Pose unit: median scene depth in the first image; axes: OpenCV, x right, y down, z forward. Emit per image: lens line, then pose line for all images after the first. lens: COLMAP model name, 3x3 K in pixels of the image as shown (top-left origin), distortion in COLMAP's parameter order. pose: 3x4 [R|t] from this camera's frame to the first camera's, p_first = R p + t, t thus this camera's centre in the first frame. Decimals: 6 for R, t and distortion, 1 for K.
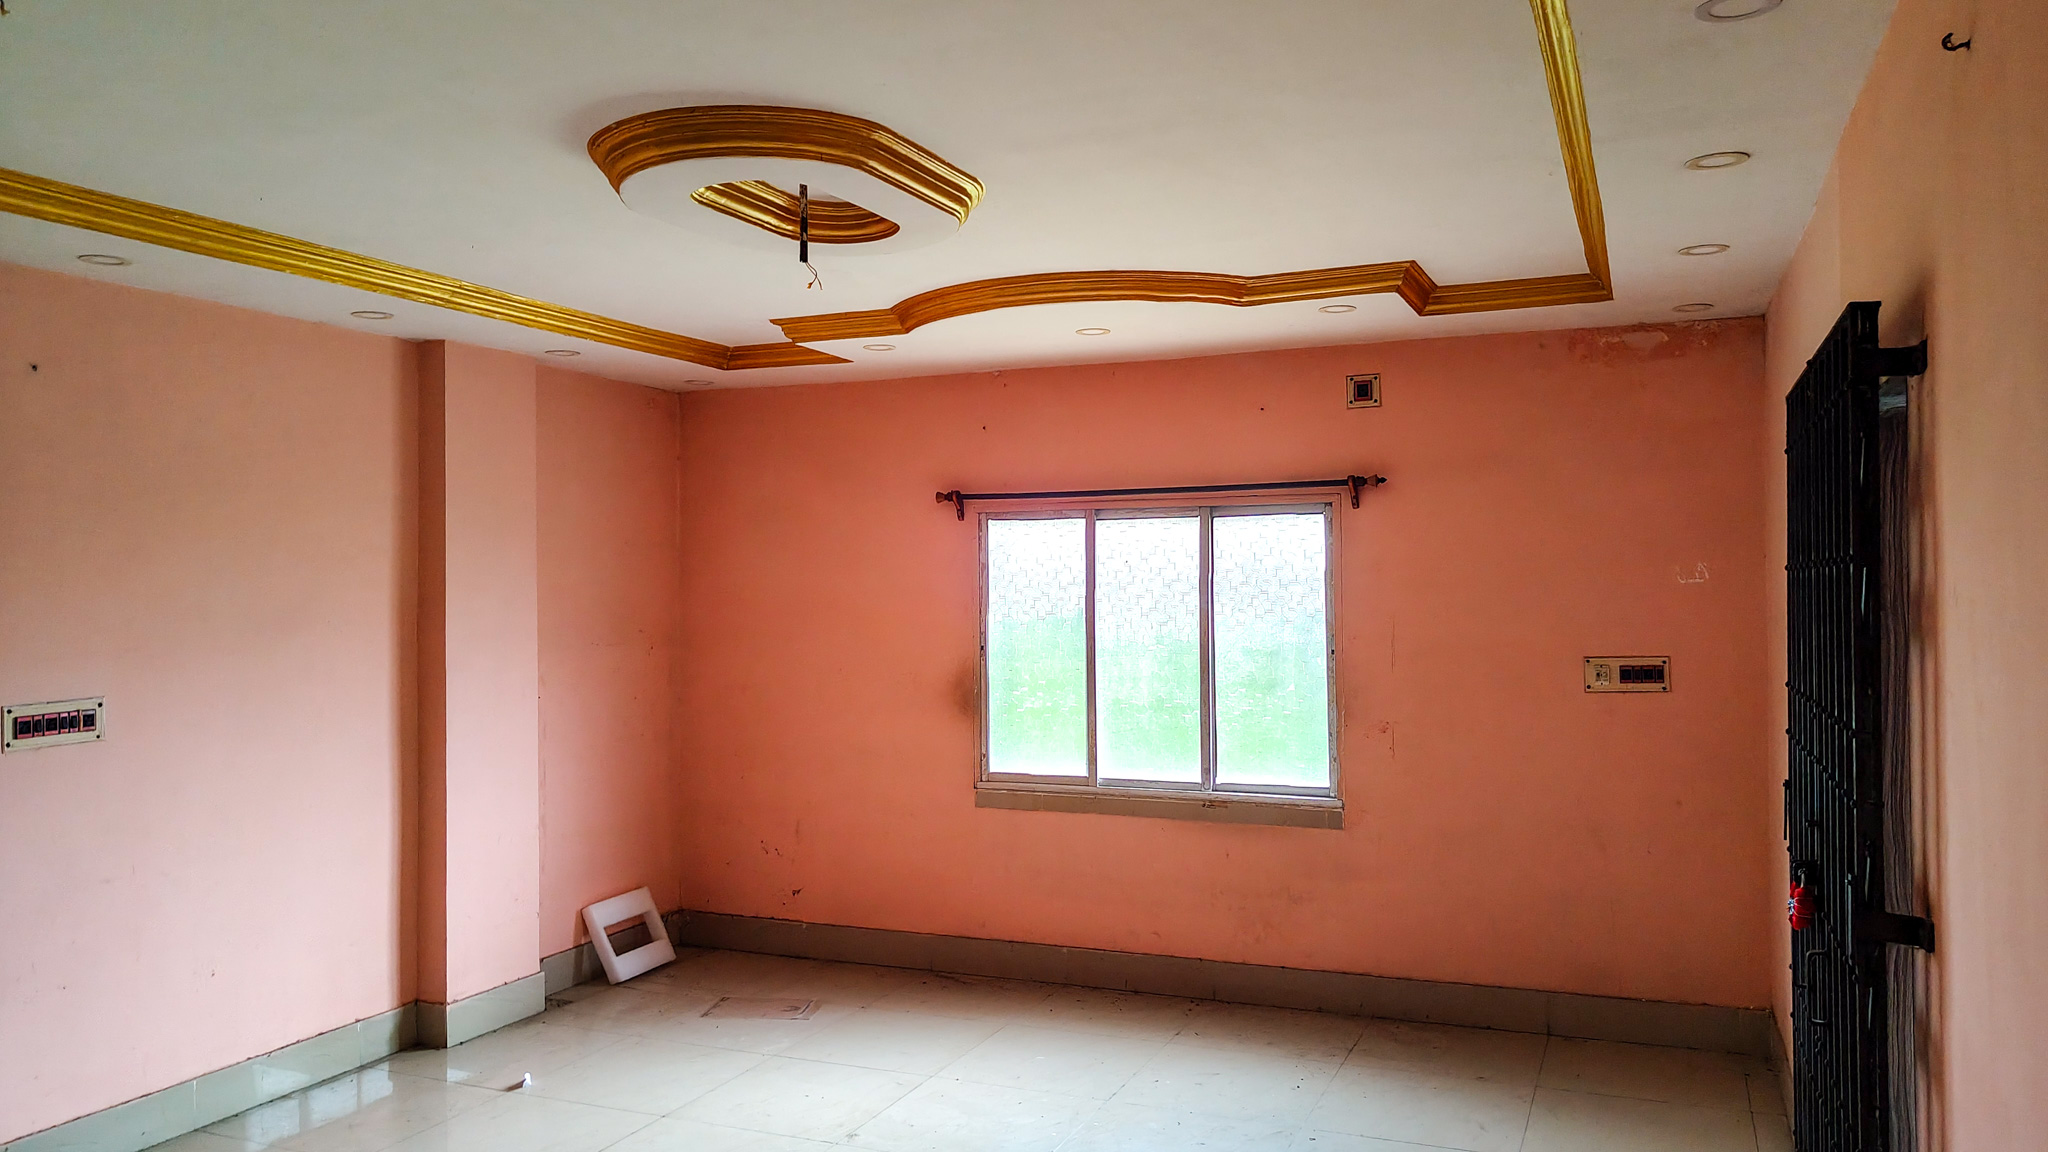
lens RADIAL K [[1440.4, 0, 1033.4], [0, 1440.4, 562.9], [0, 0, 1]] dist [0.038692, -0.046351]
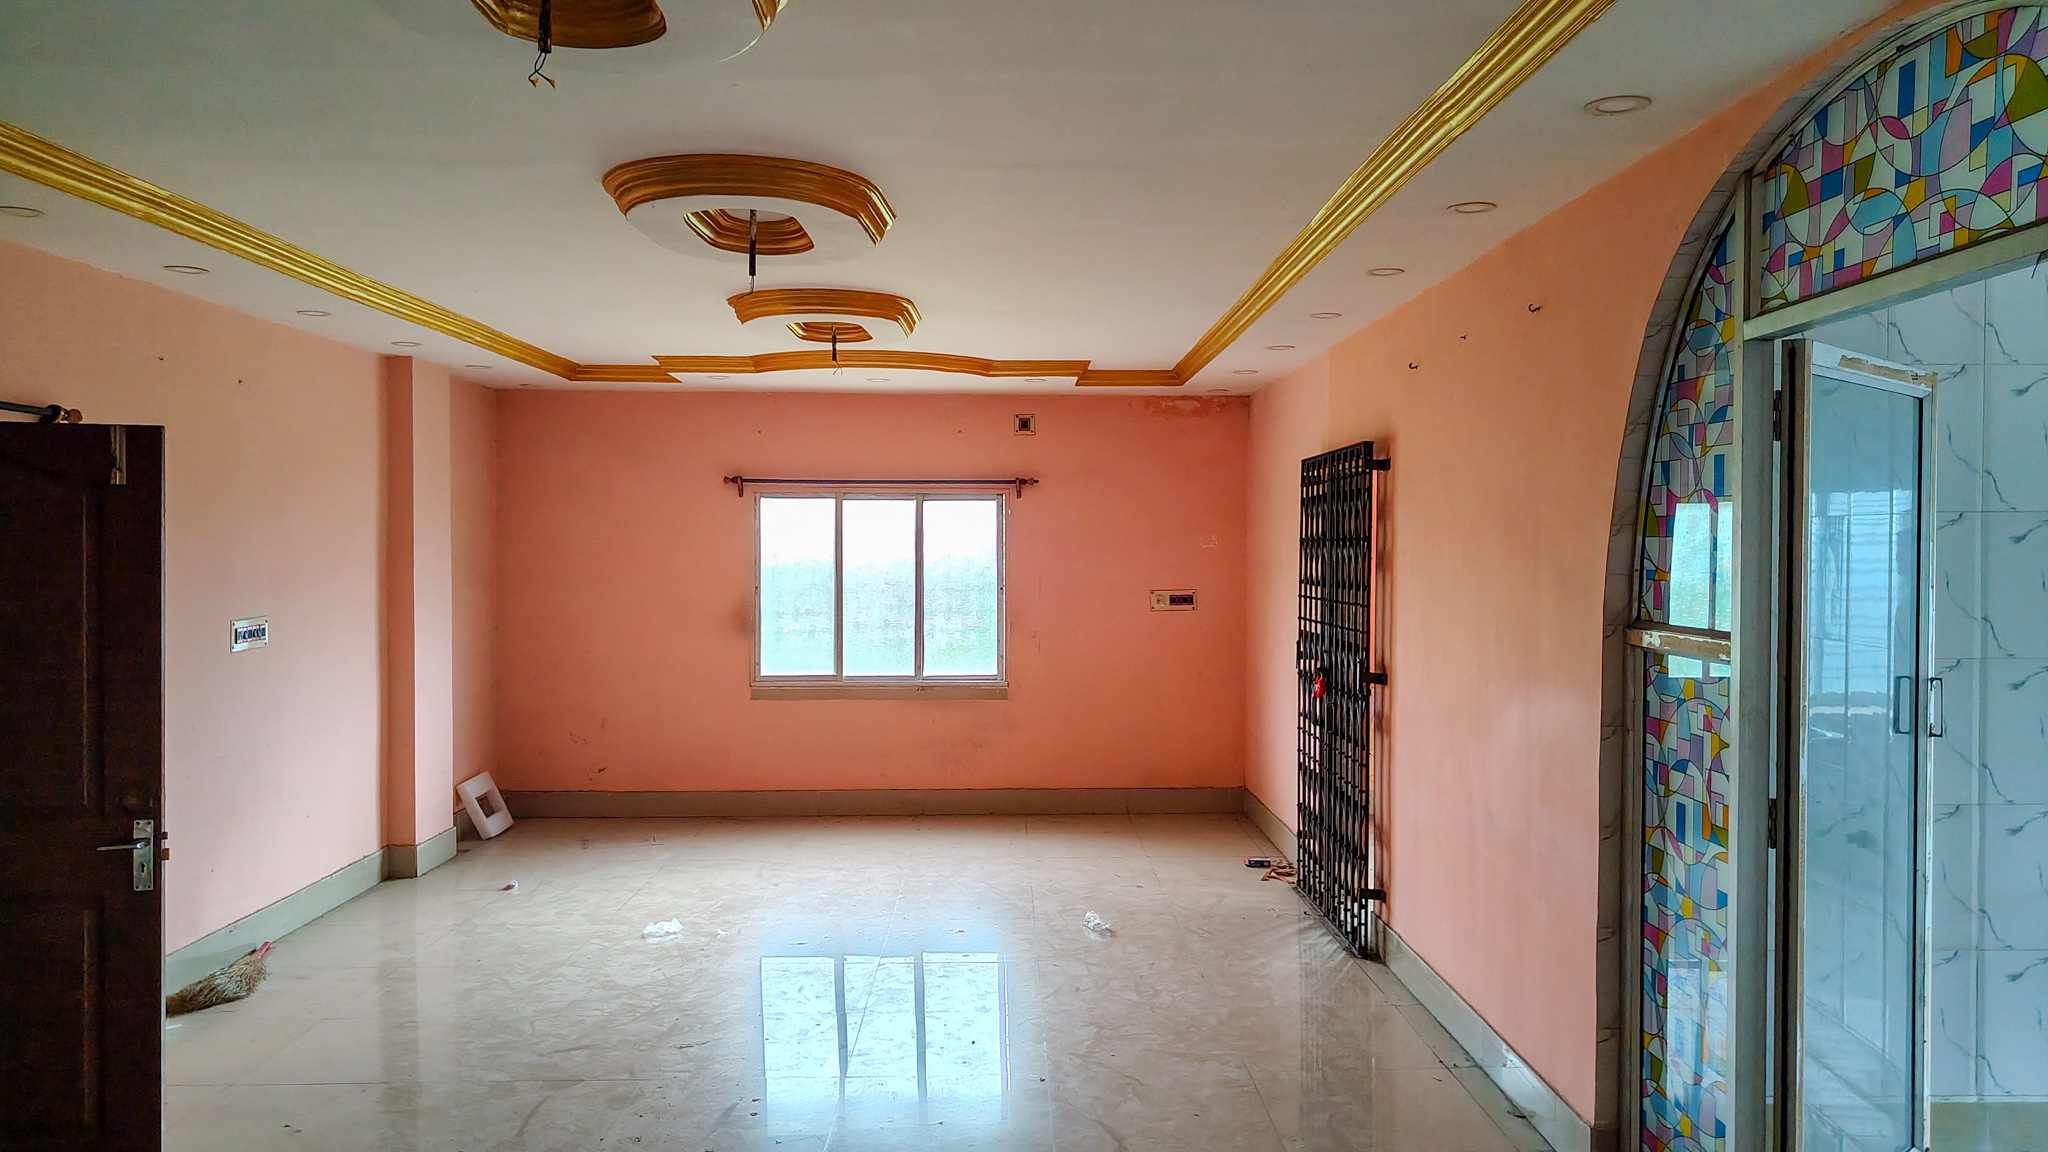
lens RADIAL K [[1440.4, 0, 1033.4], [0, 1440.4, 562.9], [0, 0, 1]] dist [0.038692, -0.046351]
pose [[0.906842, 0.006904, 0.421414, -0.422325], [-0.018265, 0.999570, 0.022928, -0.003144], [-0.421075, -0.028490, 0.906578, -0.438507]]
